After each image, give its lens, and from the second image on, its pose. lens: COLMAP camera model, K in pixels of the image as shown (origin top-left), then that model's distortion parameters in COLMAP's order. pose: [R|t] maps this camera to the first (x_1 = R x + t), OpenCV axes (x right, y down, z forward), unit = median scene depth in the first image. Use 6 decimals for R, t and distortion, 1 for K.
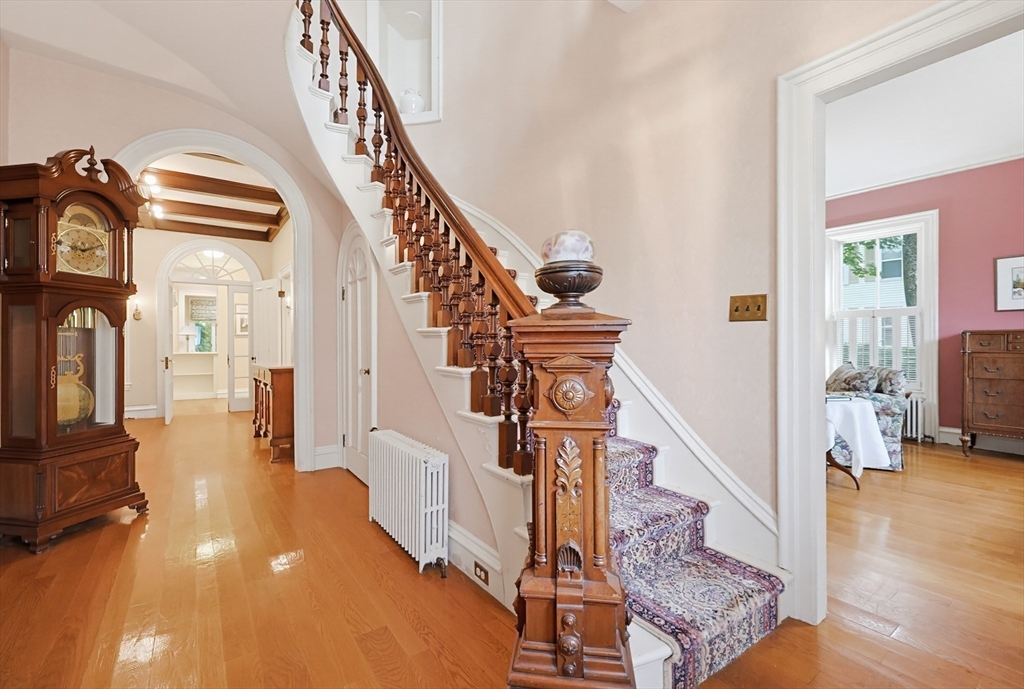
lens RADIAL K [[440.2, 0, 512.3], [0, 440.2, 347.9], [0, 0, 1]] dist [-0.000097, -0.000164]
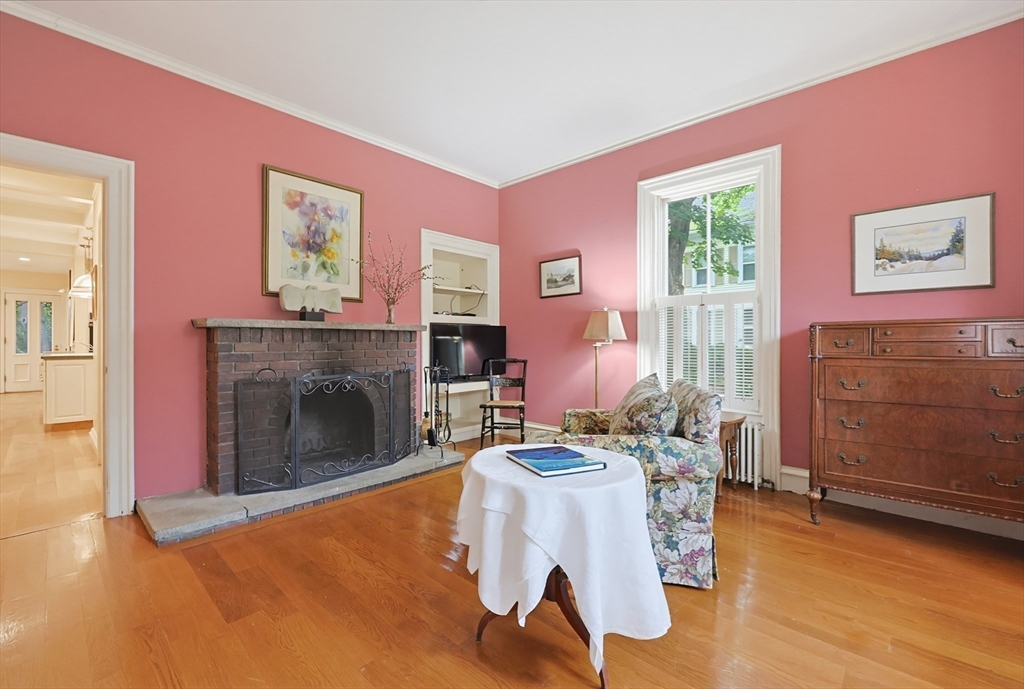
lens RADIAL K [[440.2, 0, 512.3], [0, 440.2, 347.9], [0, 0, 1]] dist [-0.000097, -0.000164]
pose [[0.979097, -0.000473, 0.203395, 0.490549], [-0.000111, 0.999996, 0.002857, -0.005518], [-0.203395, -0.002820, 0.979093, 0.483747]]
